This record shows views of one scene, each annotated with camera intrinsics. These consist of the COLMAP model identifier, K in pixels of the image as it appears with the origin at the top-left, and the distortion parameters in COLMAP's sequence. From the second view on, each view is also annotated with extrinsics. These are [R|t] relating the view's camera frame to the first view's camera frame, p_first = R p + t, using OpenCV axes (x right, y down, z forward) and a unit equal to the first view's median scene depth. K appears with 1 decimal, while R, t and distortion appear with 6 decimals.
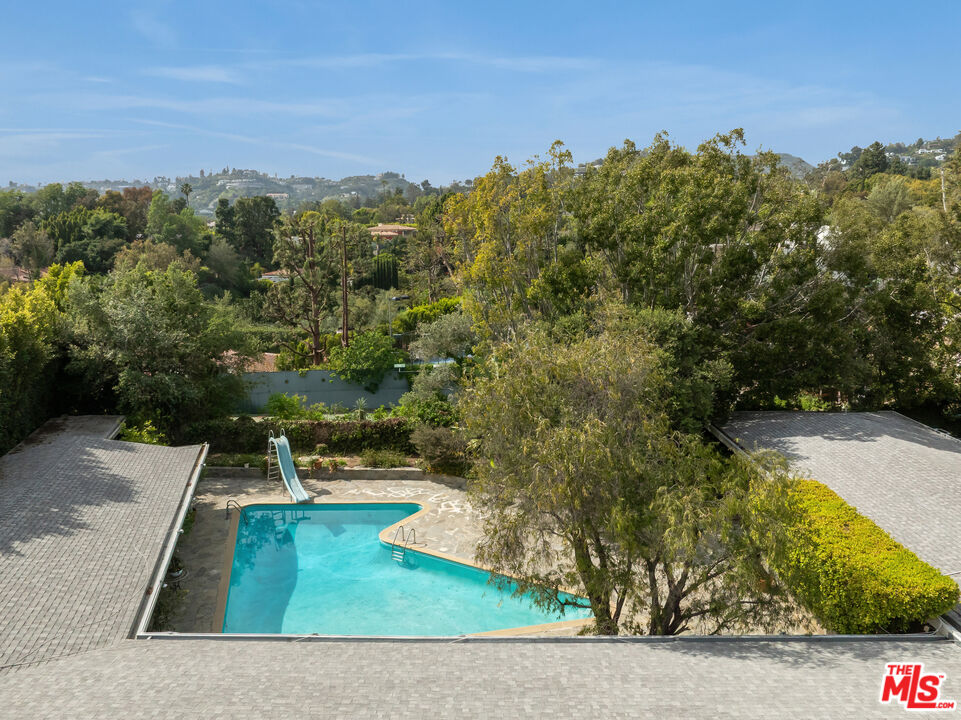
lens RADIAL K [[701.1, 0, 480.5], [0, 701.1, 360.0], [0, 0, 1]] dist [-0.070059, 0.002812]
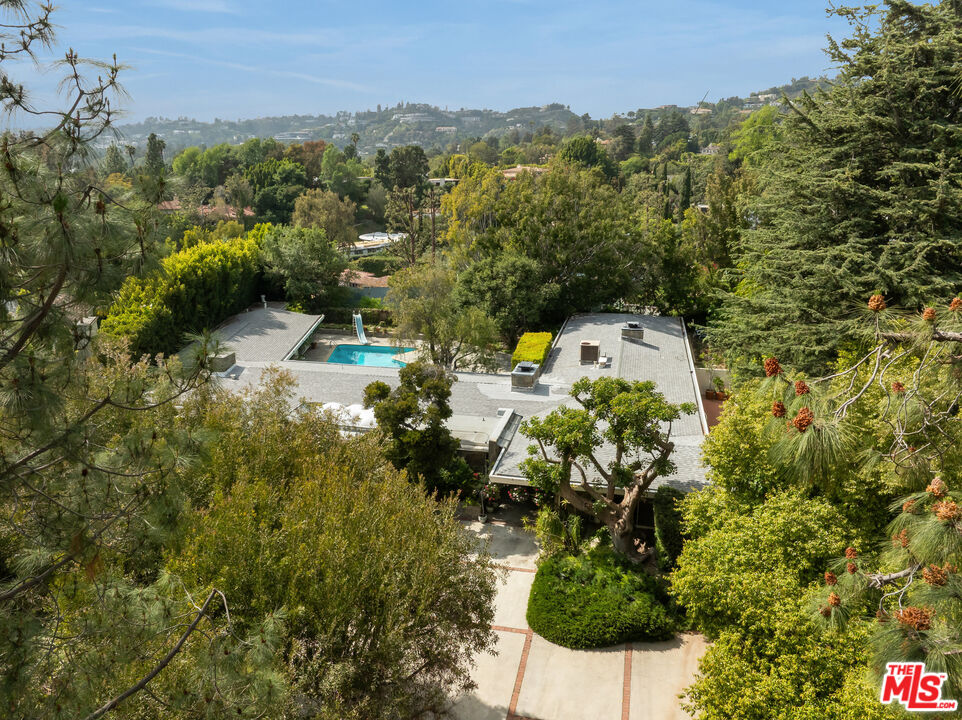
lens RADIAL K [[716.9, 0, 481.0], [0, 716.9, 360.0], [0, 0, 1]] dist [-0.039619, -0.002304]
pose [[0.969010, 0.062673, -0.238941, 0.152359], [-0.039482, 0.994139, 0.100641, 0.004421], [0.243848, -0.088088, 0.965805, -0.255050]]
